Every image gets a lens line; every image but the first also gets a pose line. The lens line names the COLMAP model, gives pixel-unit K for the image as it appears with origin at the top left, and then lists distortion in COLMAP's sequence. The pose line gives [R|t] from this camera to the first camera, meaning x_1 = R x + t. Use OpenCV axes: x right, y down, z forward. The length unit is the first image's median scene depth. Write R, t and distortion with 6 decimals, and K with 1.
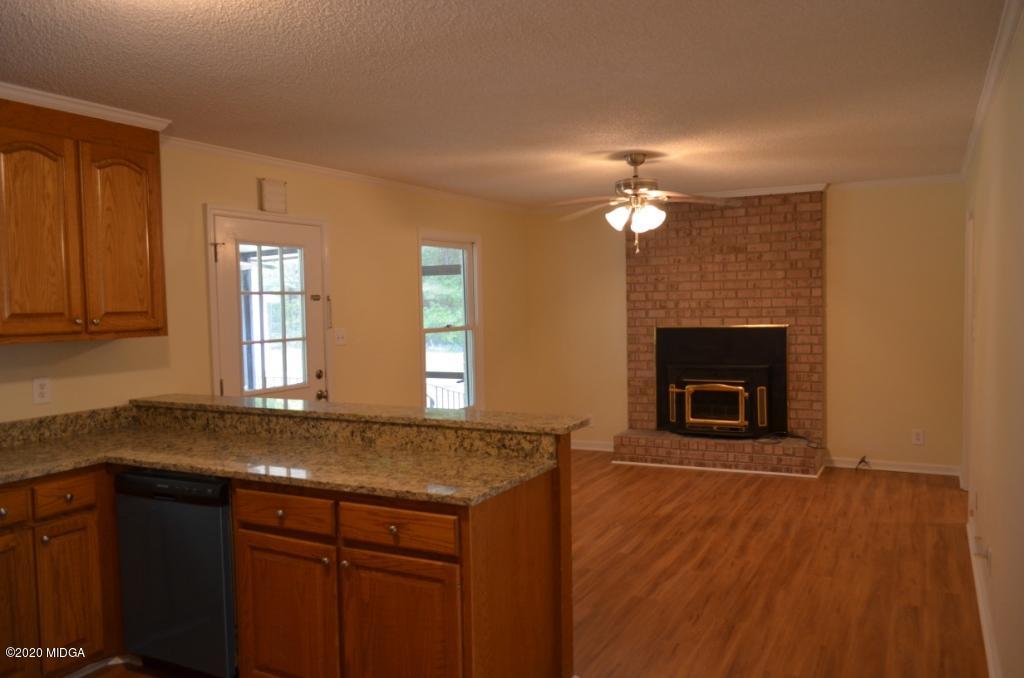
lens RADIAL K [[792.2, 0, 512.0], [0, 792.2, 339.0], [0, 0, 1]] dist [-0.008557, -0.001879]
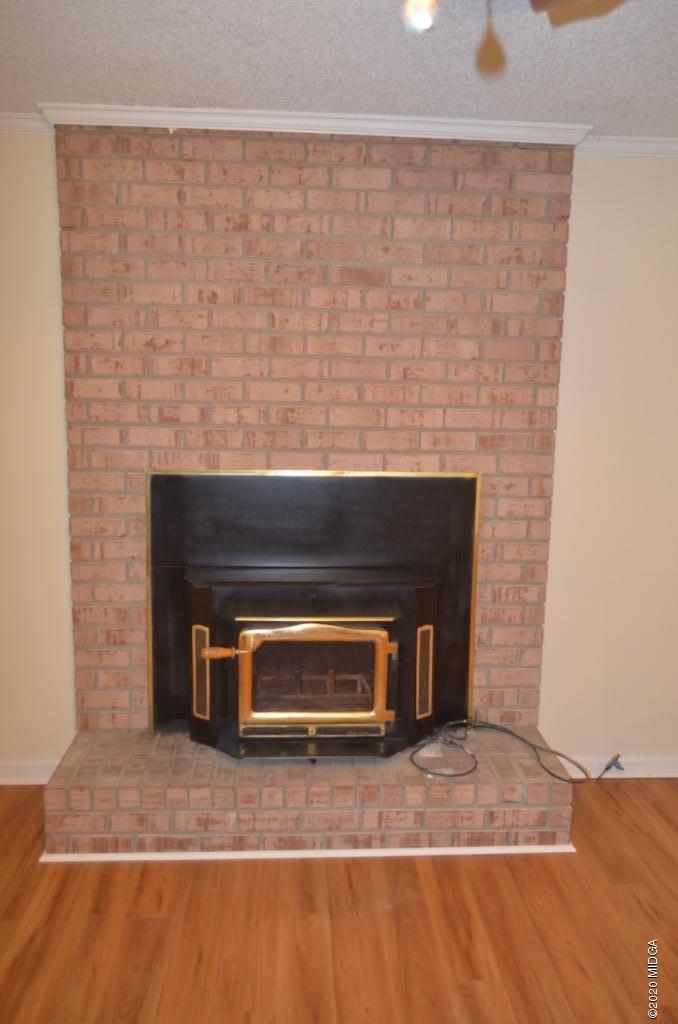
lens RADIAL K [[792.2, 0, 339.0], [0, 792.2, 512.0], [0, 0, 1]] dist [-0.008557, -0.001879]
pose [[0.855993, -0.043906, 0.515119, 0.067674], [-0.013719, 0.994107, 0.107530, -0.040430], [-0.516805, -0.099112, 0.850347, 0.668146]]
